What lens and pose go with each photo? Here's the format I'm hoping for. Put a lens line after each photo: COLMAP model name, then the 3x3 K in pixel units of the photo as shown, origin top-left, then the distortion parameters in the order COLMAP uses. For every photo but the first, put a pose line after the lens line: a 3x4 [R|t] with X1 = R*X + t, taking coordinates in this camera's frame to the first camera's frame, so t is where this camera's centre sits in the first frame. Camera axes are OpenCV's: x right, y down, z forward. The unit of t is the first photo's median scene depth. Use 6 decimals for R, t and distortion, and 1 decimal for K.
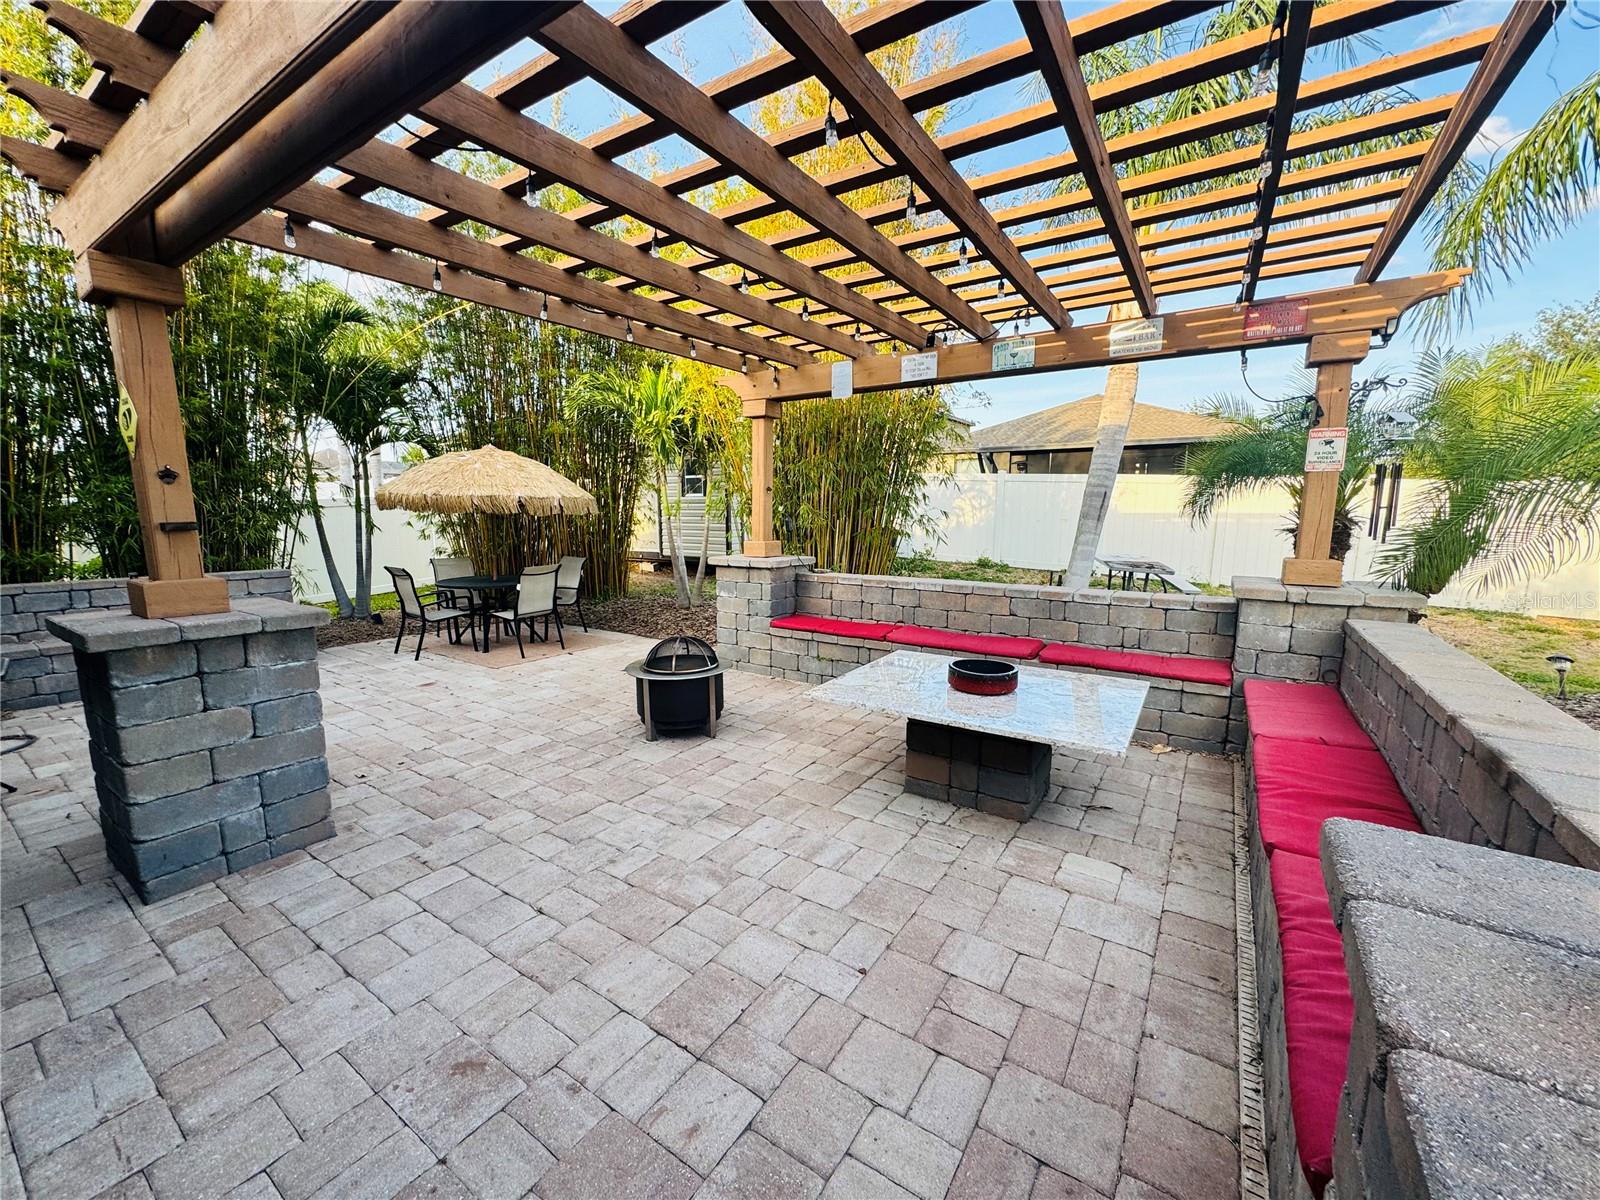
lens RADIAL K [[638.2, 0, 798.9], [0, 638.2, 600.2], [0, 0, 1]] dist [-0.003694, 0.000274]
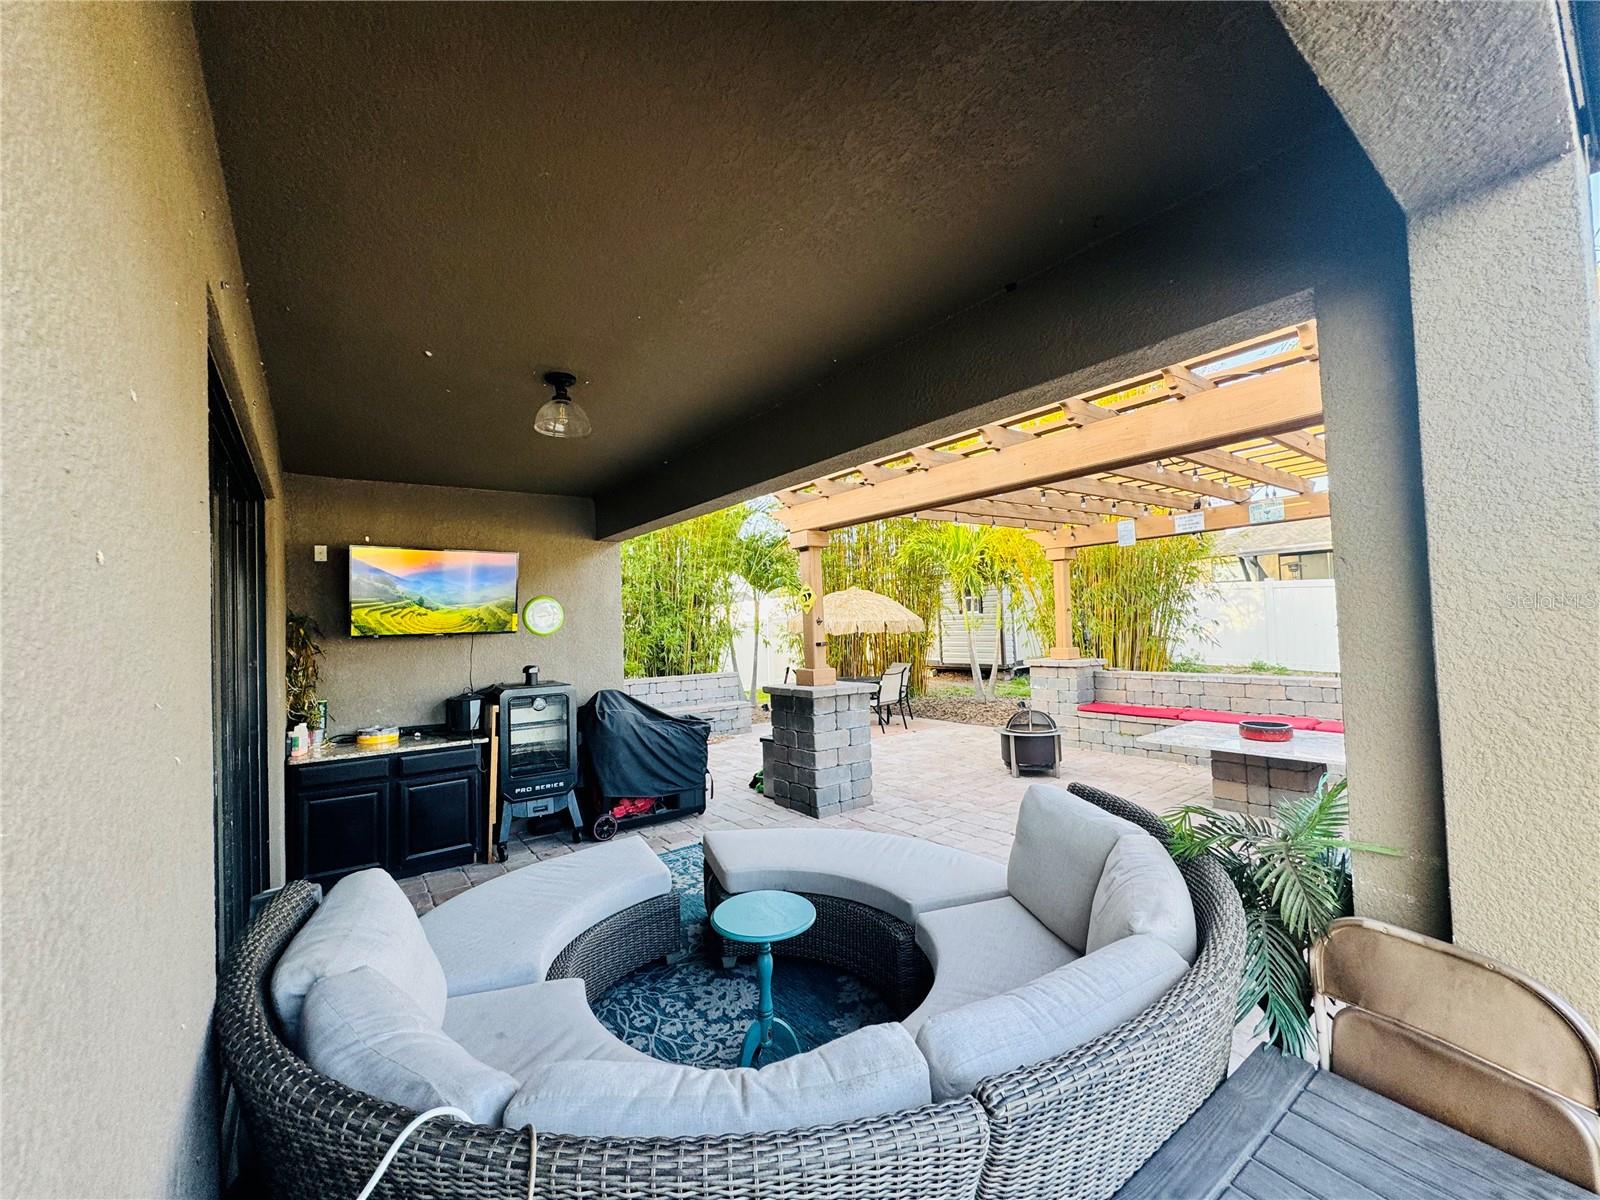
lens RADIAL K [[638.2, 0, 798.9], [0, 638.2, 600.2], [0, 0, 1]] dist [-0.003694, 0.000274]
pose [[0.942557, -0.045260, -0.330965, -0.148534], [-0.013197, 0.984960, -0.172280, 0.053315], [0.333784, 0.166752, 0.927783, -0.506605]]
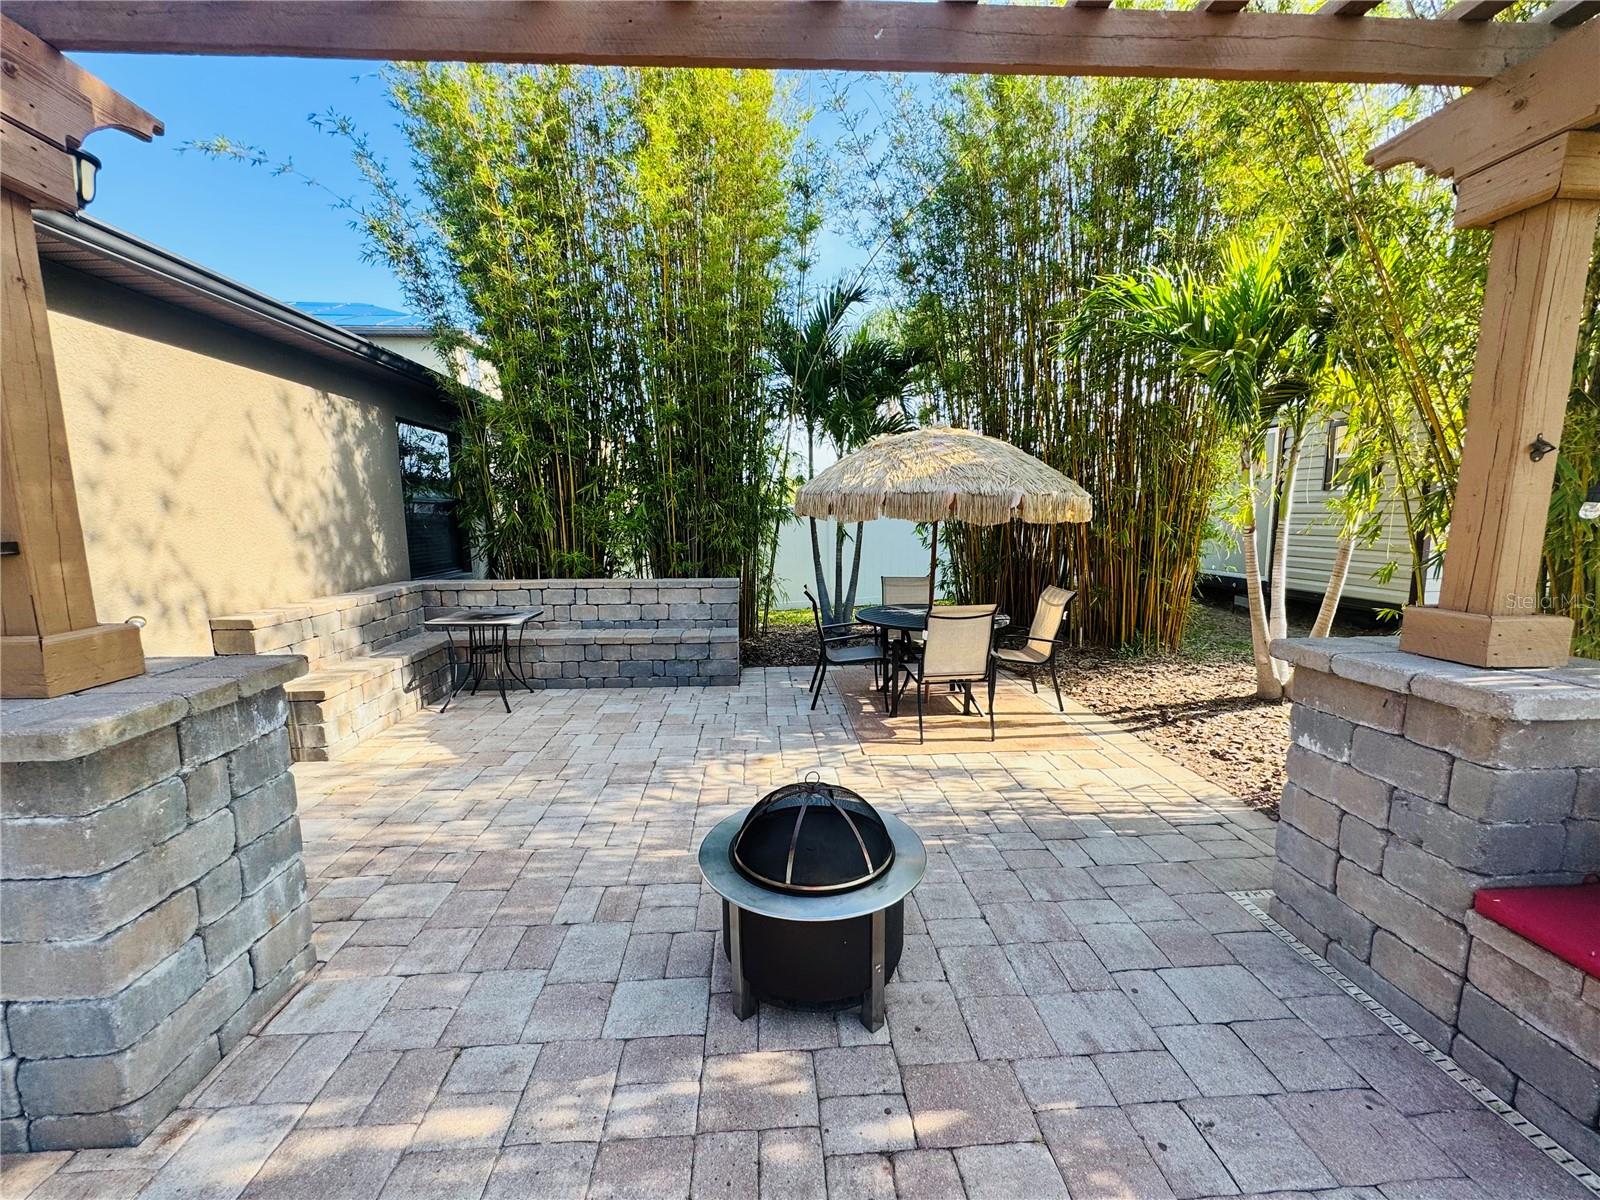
lens RADIAL K [[638.2, 0, 798.9], [0, 638.2, 600.2], [0, 0, 1]] dist [-0.003694, 0.000274]
pose [[0.607759, 0.100327, -0.787758, -0.017312], [-0.102550, 0.993597, 0.047424, -0.083230], [0.787472, 0.051962, 0.614156, 0.584484]]
